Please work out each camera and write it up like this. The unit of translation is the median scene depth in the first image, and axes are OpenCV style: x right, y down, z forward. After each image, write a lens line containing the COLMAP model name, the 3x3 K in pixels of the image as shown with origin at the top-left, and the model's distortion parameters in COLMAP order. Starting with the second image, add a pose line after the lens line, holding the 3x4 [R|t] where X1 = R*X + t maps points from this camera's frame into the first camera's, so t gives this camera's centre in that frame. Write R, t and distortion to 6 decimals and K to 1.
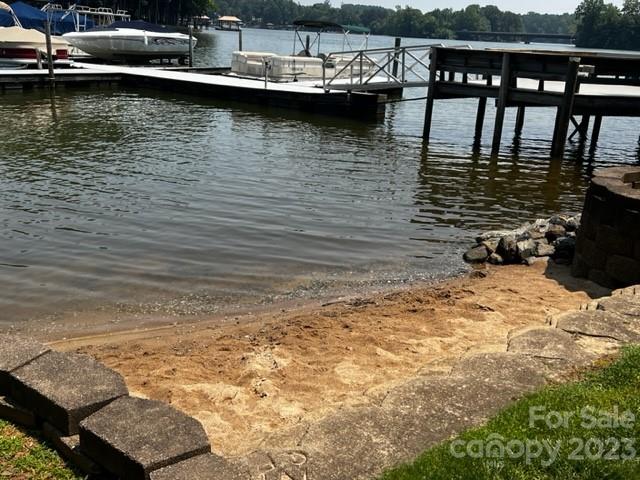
lens RADIAL K [[669.2, 0, 320.0], [0, 669.2, 240.0], [0, 0, 1]] dist [0.101729, -0.156371]
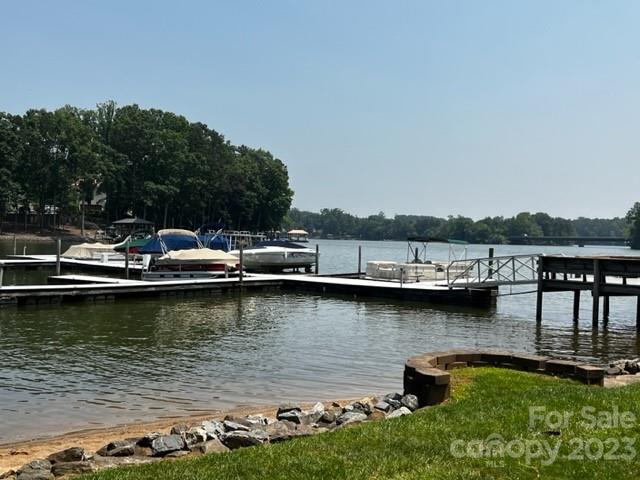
lens RADIAL K [[669.2, 0, 307.7], [0, 669.2, 241.1], [0, 0, 1]] dist [0.176858, -0.409762]
pose [[0.995193, -0.026183, -0.094369, -0.114408], [-0.002739, 0.955781, -0.294067, 0.065930], [0.097896, 0.292912, 0.951115, -0.258751]]
